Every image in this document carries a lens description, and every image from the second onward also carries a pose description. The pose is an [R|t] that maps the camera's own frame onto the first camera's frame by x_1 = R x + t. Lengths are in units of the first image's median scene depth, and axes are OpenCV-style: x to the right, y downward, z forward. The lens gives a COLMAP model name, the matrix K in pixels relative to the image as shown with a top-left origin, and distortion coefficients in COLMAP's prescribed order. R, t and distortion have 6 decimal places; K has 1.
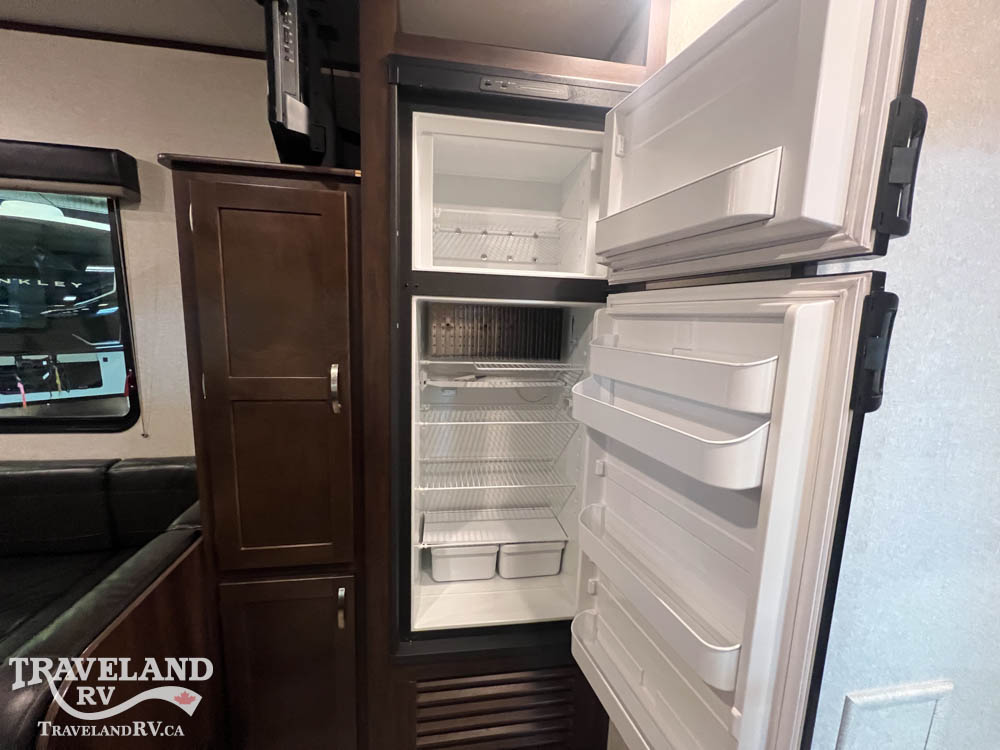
lens RADIAL K [[400.2, 0, 498.2], [0, 400.2, 372.3], [0, 0, 1]] dist [0.000152, -0.000273]
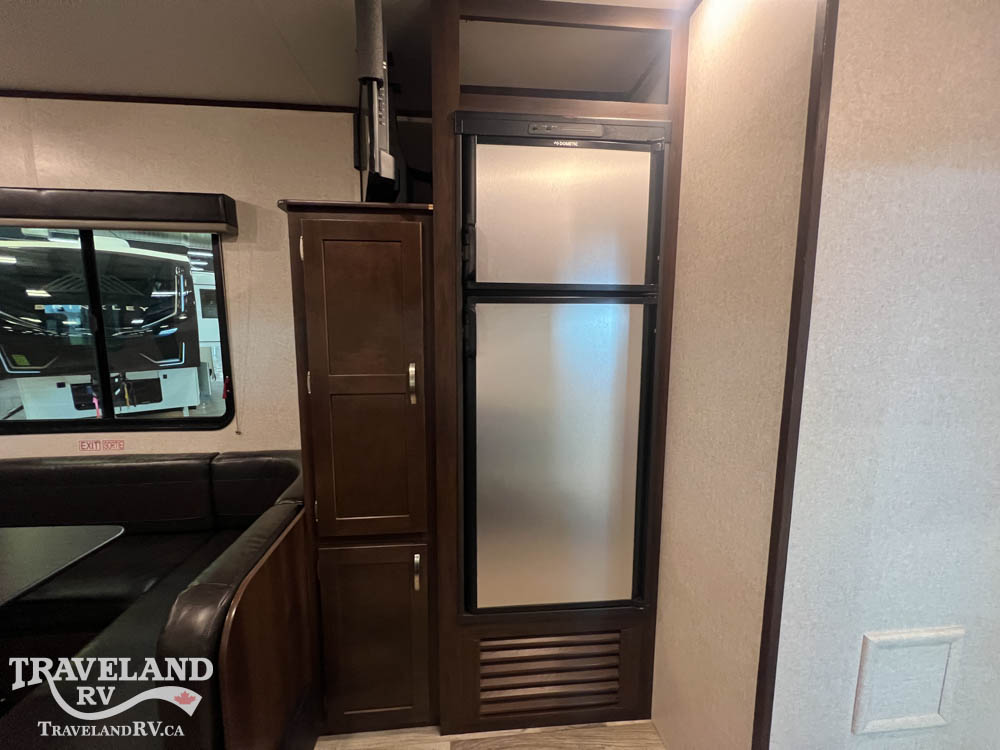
lens RADIAL K [[400.2, 0, 498.2], [0, 400.2, 372.3], [0, 0, 1]] dist [0.000152, -0.000273]
pose [[0.997751, -0.022470, -0.063144, -0.067368], [0.020690, 0.999374, -0.028694, 0.043113], [0.063749, 0.027323, 0.997592, -0.171503]]
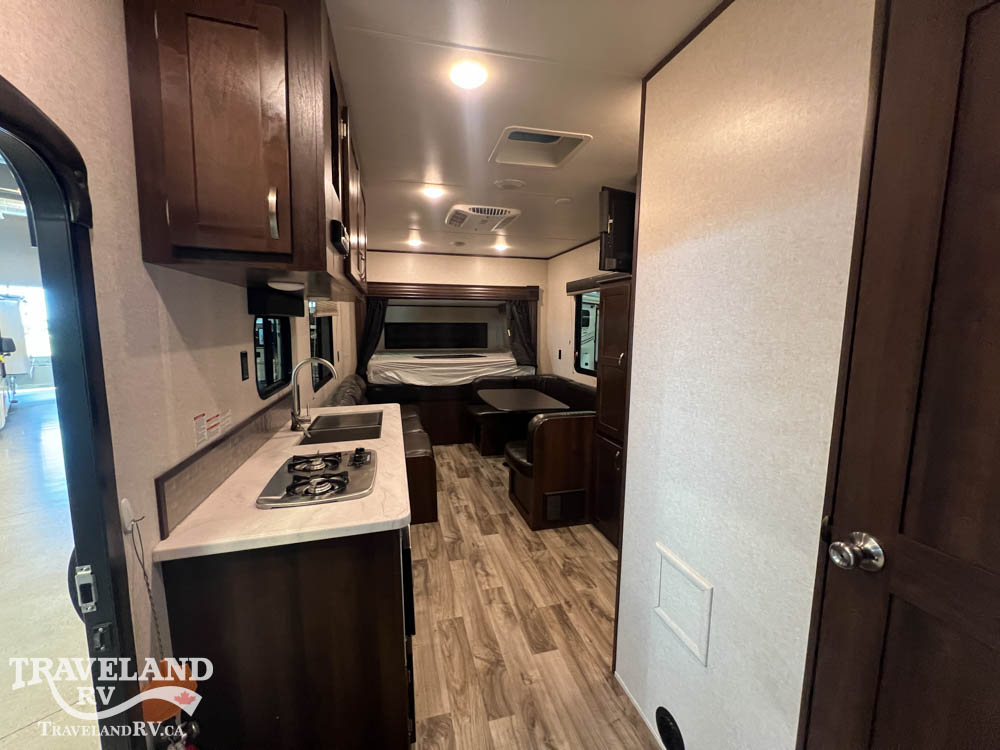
lens RADIAL K [[399.2, 0, 497.4], [0, 399.2, 371.3], [0, 0, 1]] dist [0.000920, 0.000108]
pose [[0.104268, 0.085526, -0.990865, 1.769543], [-0.149732, 0.986290, 0.069374, 0.029295], [0.983213, 0.141131, 0.115645, -0.009131]]
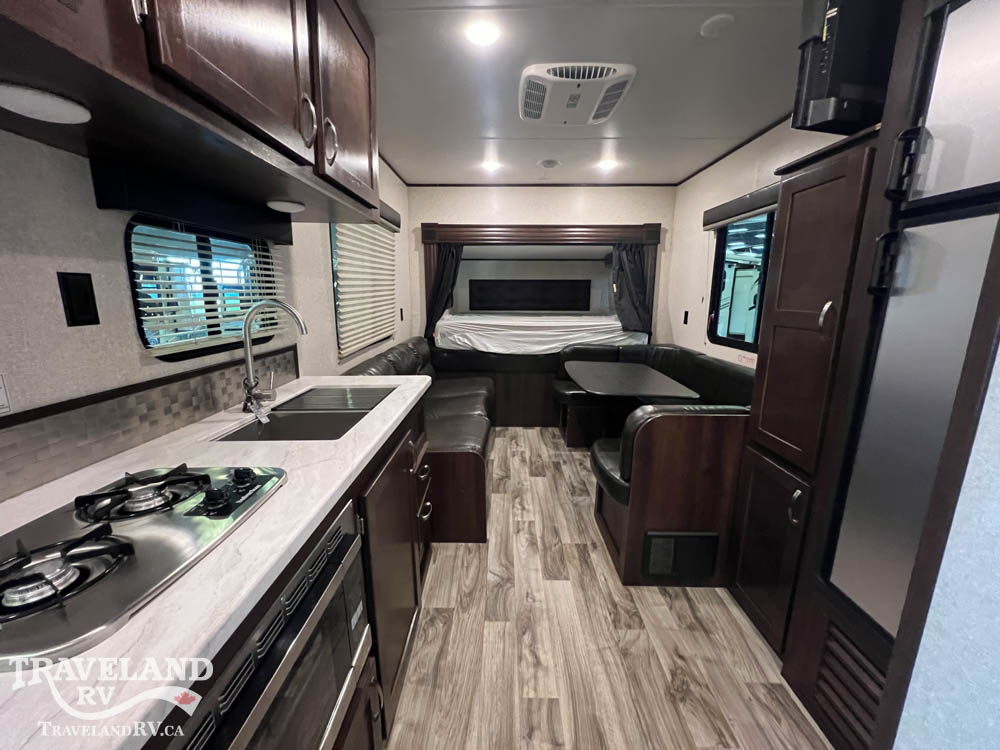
lens RADIAL K [[400.2, 0, 498.2], [0, 400.2, 372.3], [0, 0, 1]] dist [0.000152, -0.000273]
pose [[-0.168667, 0.161016, -0.972433, 0.886986], [-0.156929, 0.969597, 0.187766, 0.106751], [0.973101, 0.184273, -0.138271, 0.218161]]
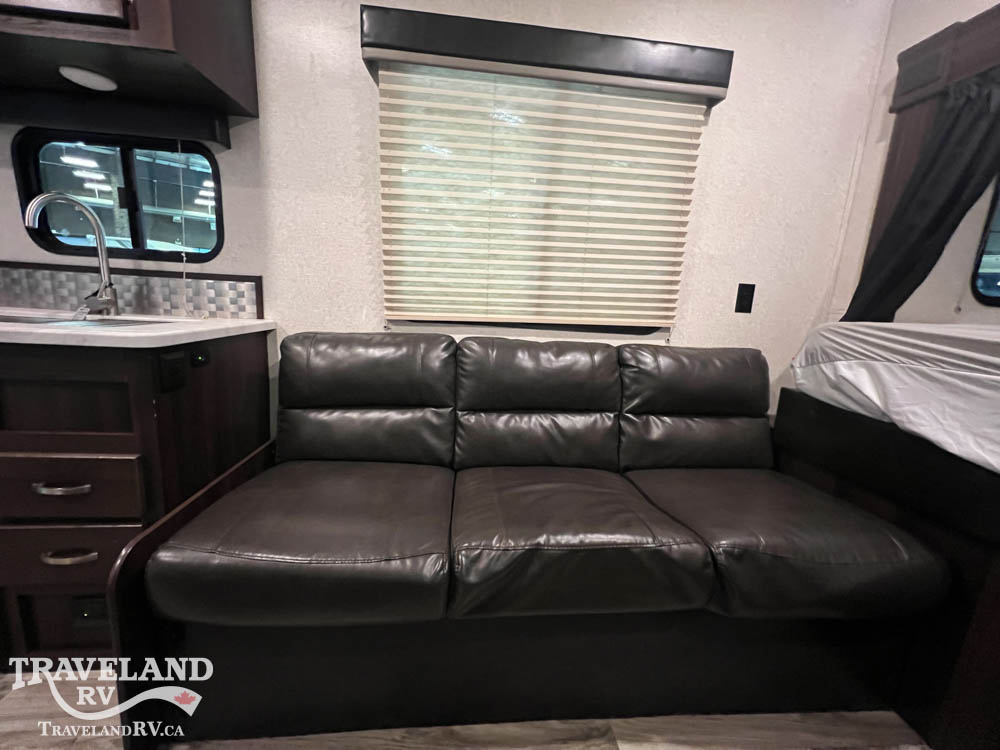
lens RADIAL K [[400.2, 0, 498.2], [0, 400.2, 372.3], [0, 0, 1]] dist [0.000152, -0.000273]
pose [[-0.993627, -0.101891, 0.048201, -1.484500], [-0.079987, 0.938679, 0.335385, 0.221885], [-0.079418, 0.329392, -0.940847, 0.450334]]
